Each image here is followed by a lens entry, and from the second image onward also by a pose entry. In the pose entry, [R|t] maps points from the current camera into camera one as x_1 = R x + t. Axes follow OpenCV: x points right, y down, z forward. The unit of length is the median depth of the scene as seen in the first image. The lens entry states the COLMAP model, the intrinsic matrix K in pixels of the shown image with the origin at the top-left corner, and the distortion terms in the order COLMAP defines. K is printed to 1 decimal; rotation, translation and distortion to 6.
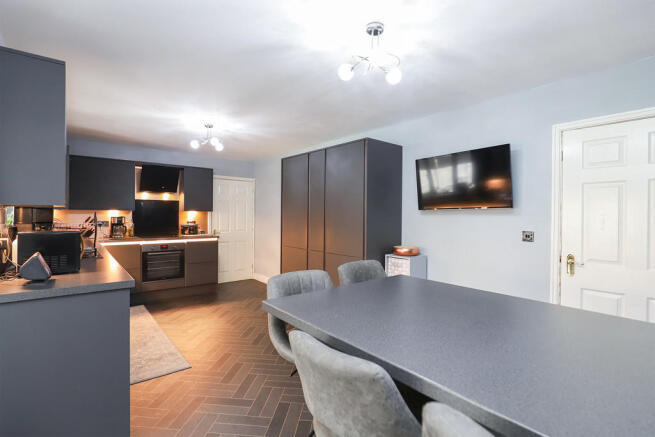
lens RADIAL K [[307.3, 0, 327.5], [0, 307.3, 218.5], [0, 0, 1]] dist [-0.022655, 0.000462]
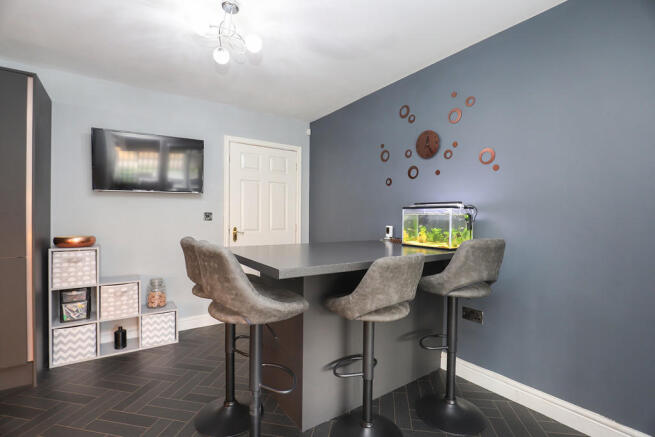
lens RADIAL K [[307.3, 0, 327.5], [0, 307.3, 218.5], [0, 0, 1]] dist [-0.022655, 0.000462]
pose [[0.091995, -0.015473, 0.995639, -0.313840], [0.004193, 0.999876, 0.015151, 0.027050], [-0.995751, 0.002781, 0.092049, 0.205624]]
